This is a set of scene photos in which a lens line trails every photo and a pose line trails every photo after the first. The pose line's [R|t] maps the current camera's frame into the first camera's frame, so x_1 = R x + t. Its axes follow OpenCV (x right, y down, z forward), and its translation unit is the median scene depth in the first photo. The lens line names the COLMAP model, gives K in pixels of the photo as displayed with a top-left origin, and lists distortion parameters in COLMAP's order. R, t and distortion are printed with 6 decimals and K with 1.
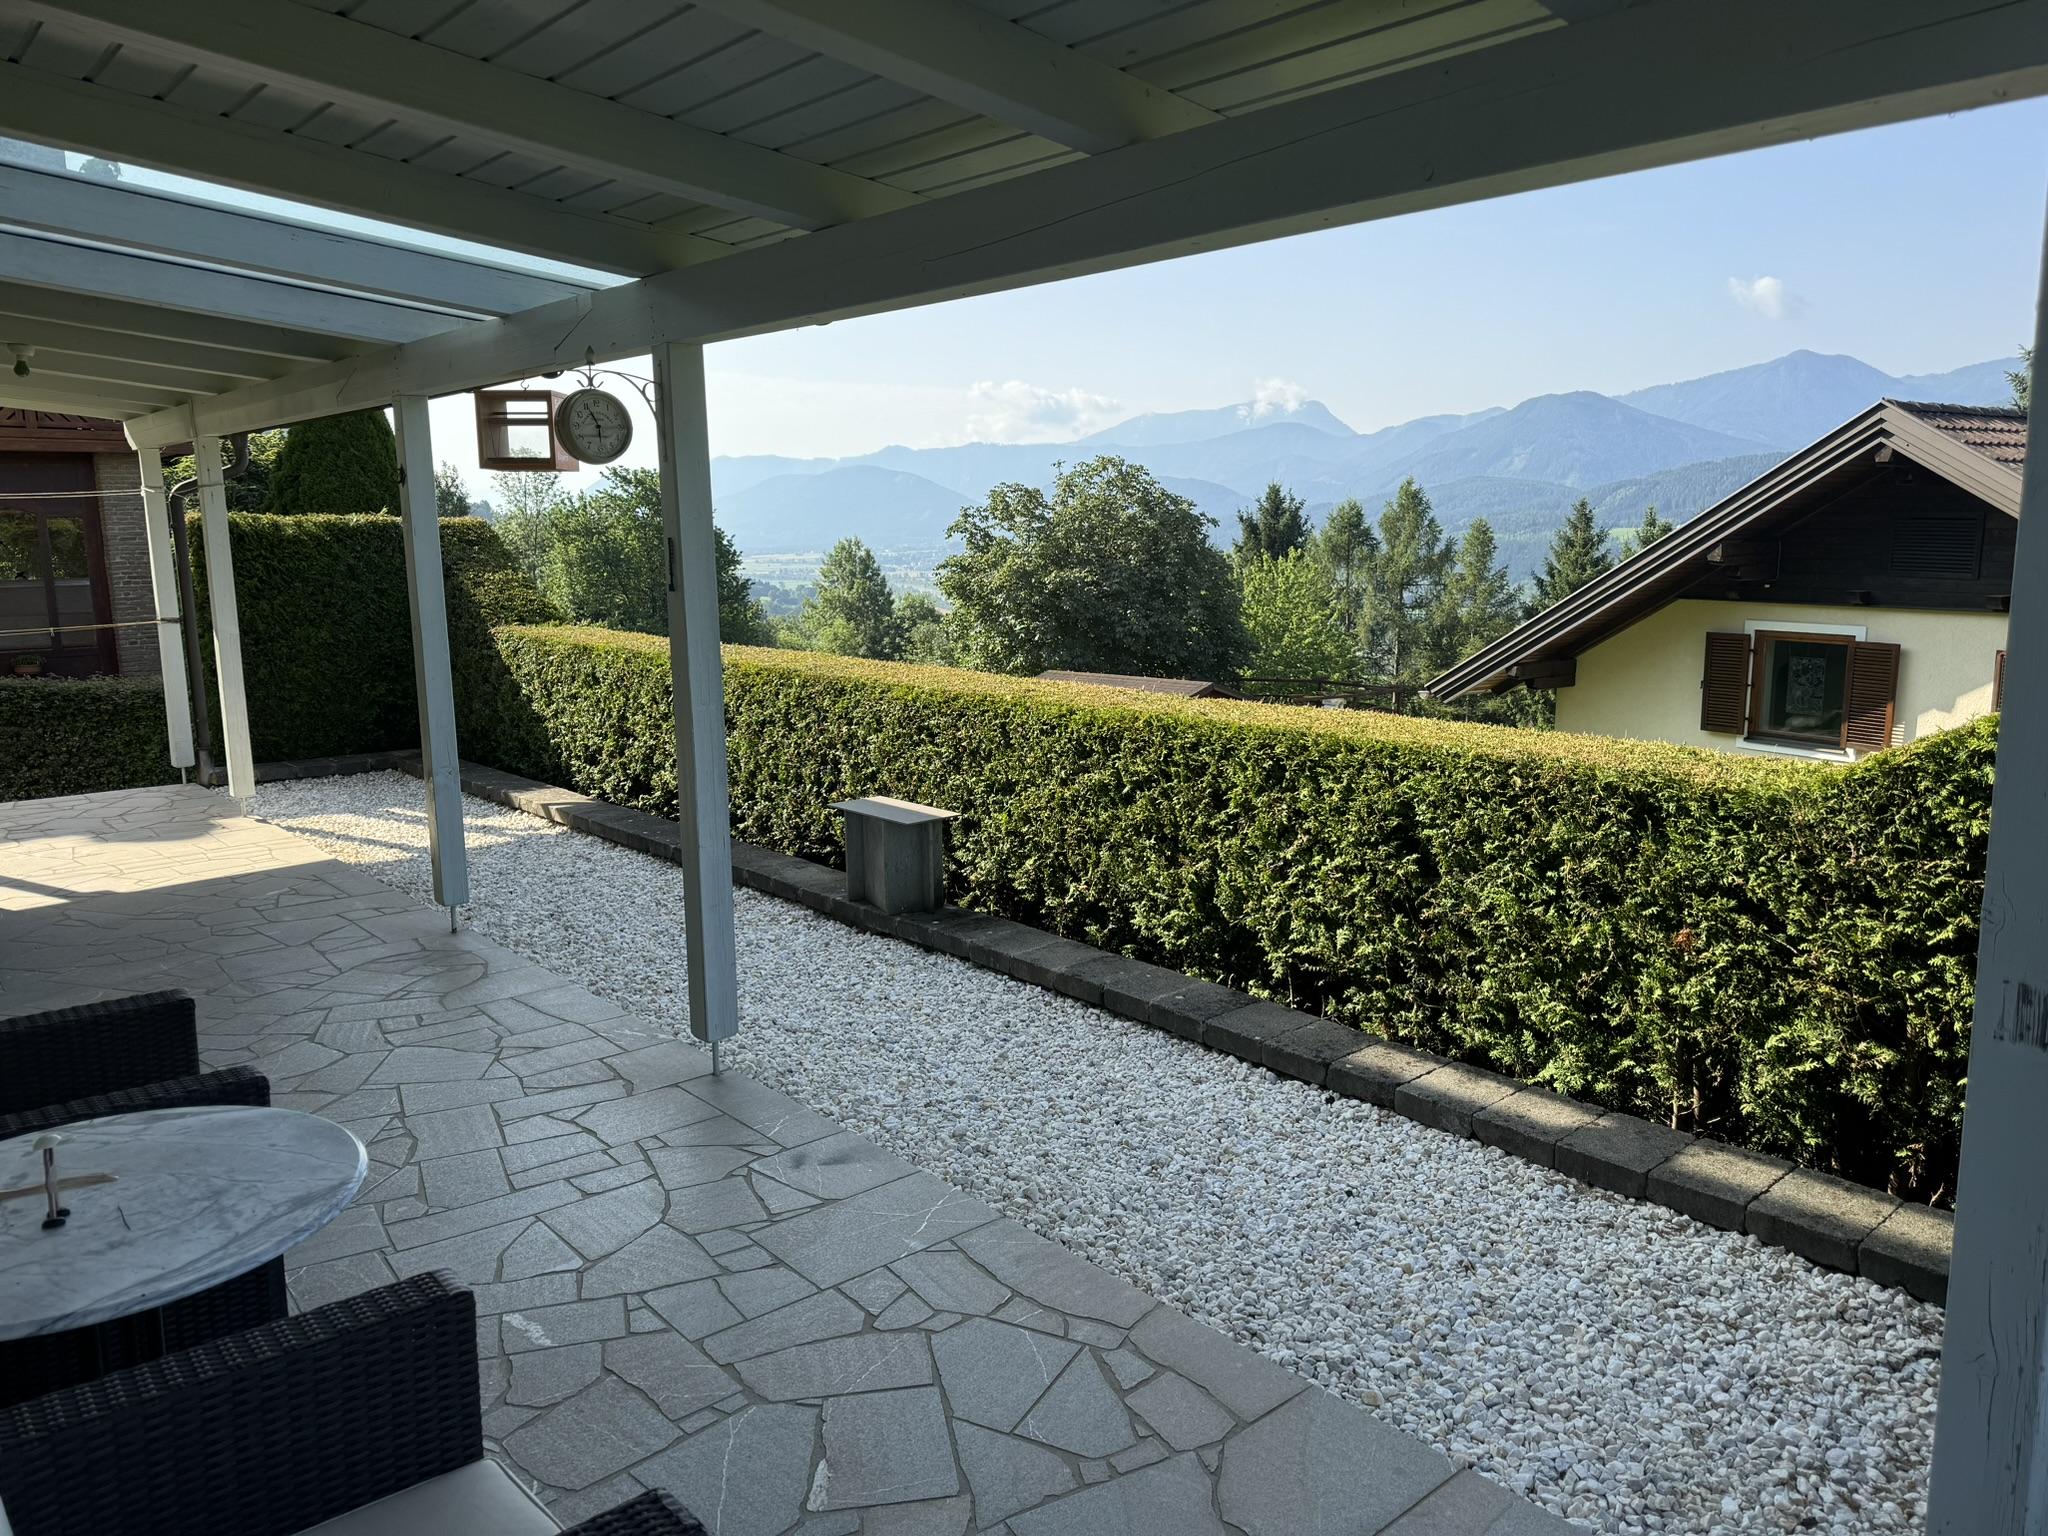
lens RADIAL K [[1428.2, 0, 1019.5], [0, 1428.2, 770.2], [0, 0, 1]] dist [0.034739, -0.002391]
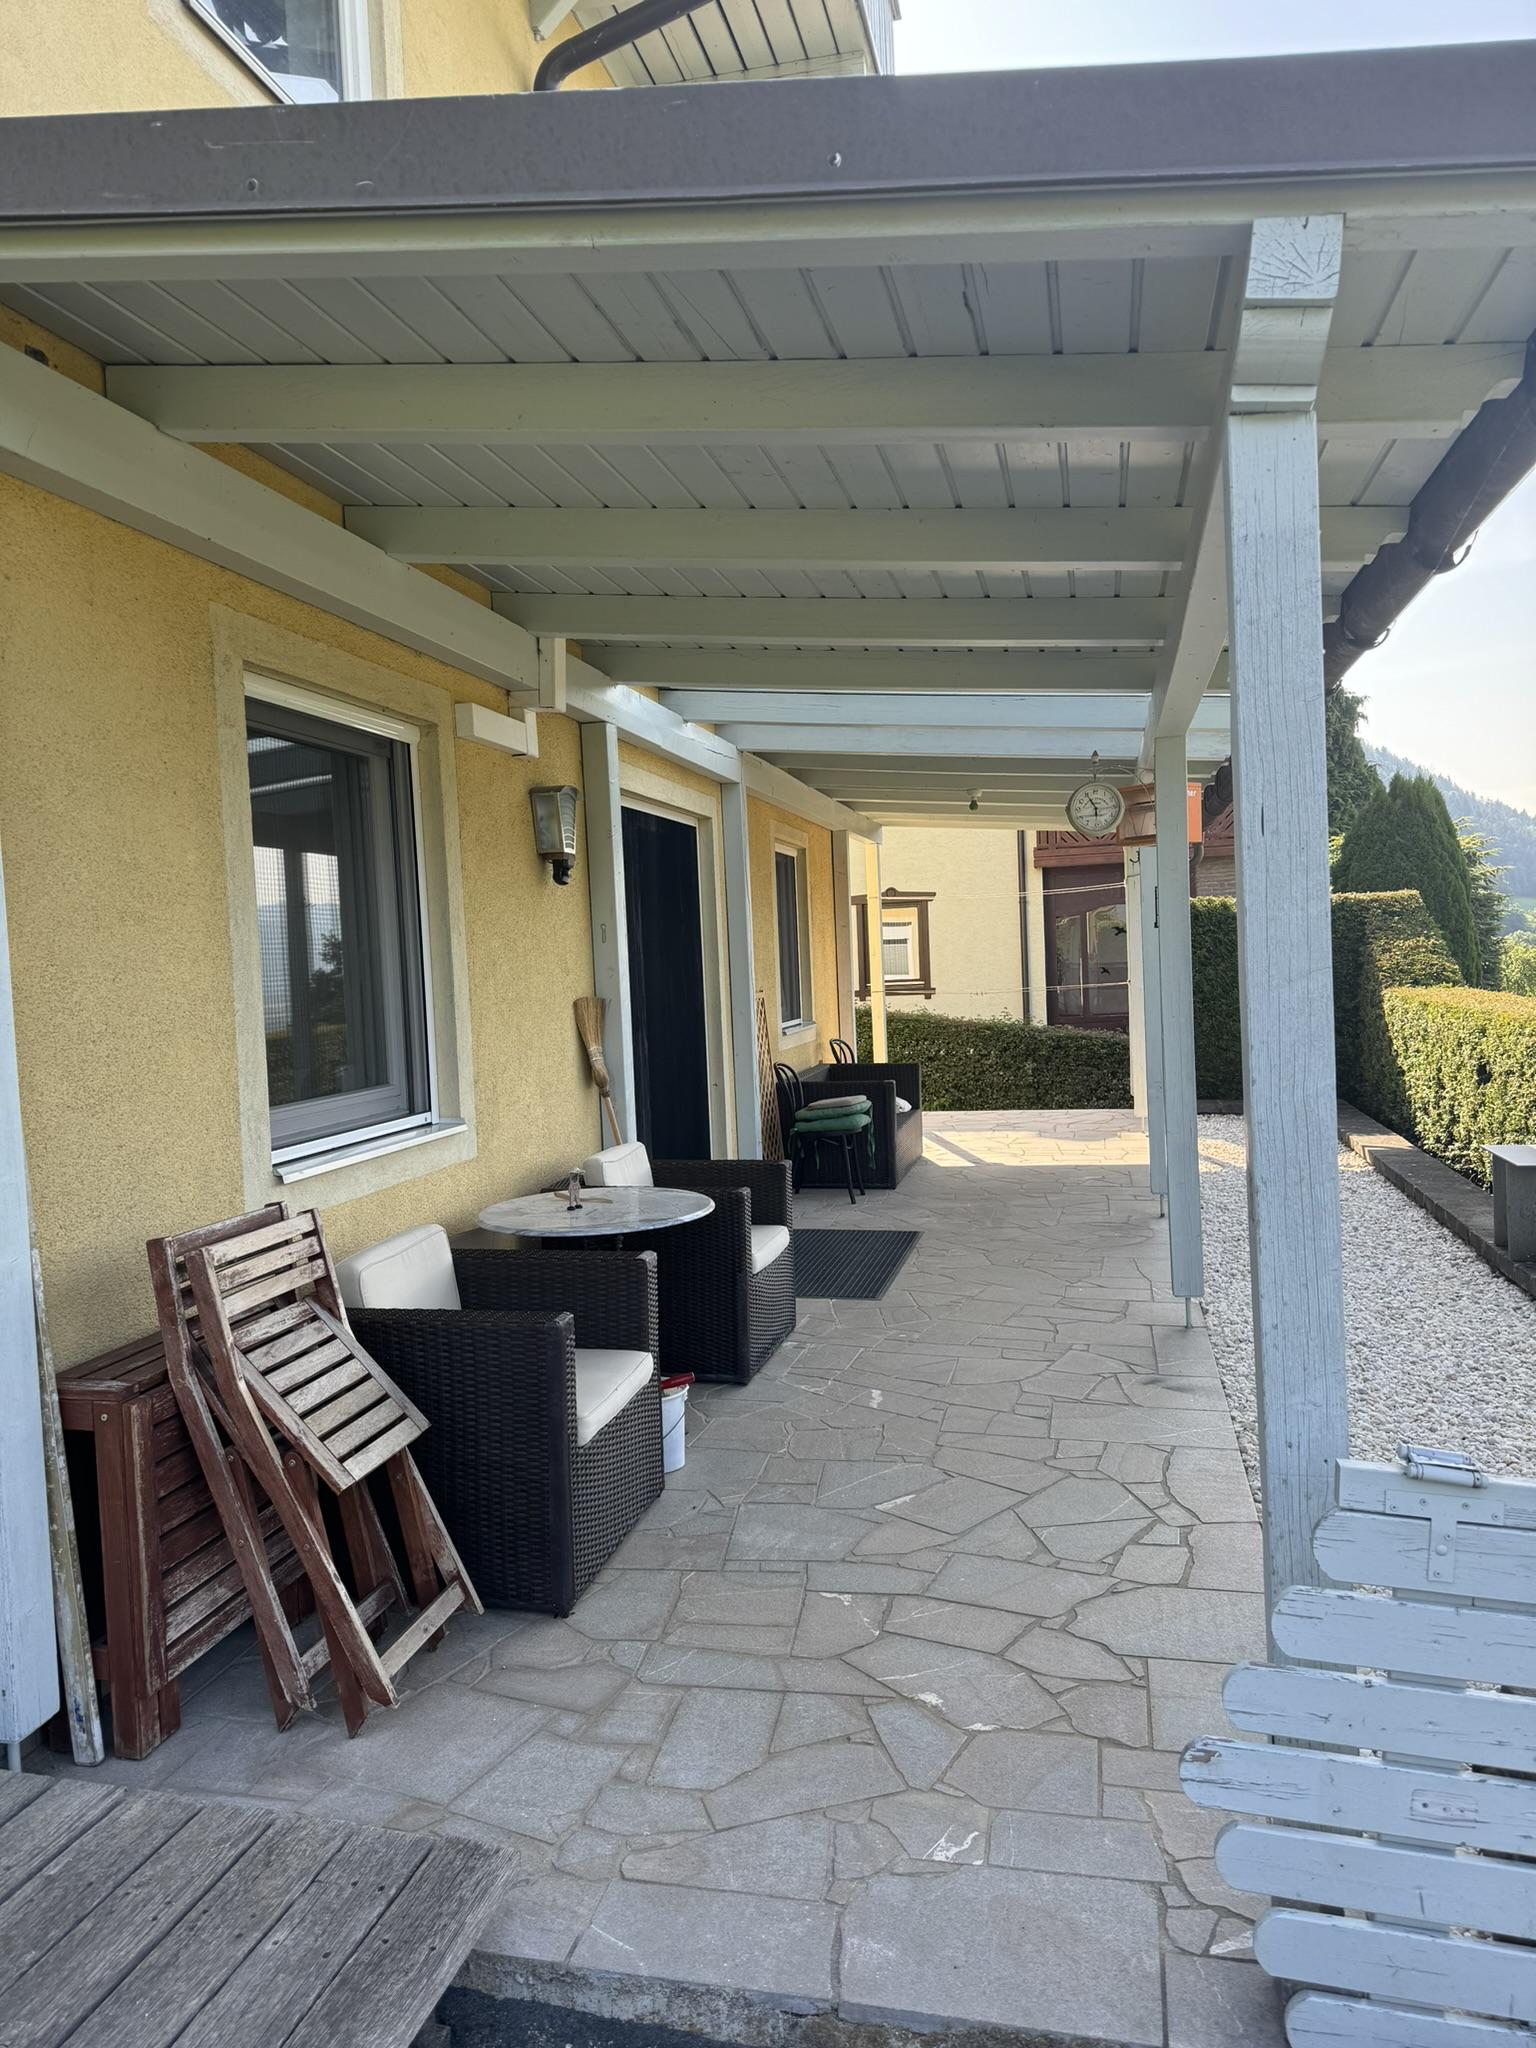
lens RADIAL K [[1428.2, 0, 769.3], [0, 1428.2, 1020.4], [0, 0, 1]] dist [0.034739, -0.002391]
pose [[0.588719, 0.023289, -0.808002, 0.287658], [-0.100820, 0.993895, -0.044812, 0.023716], [0.802026, 0.107845, 0.587473, -0.009428]]
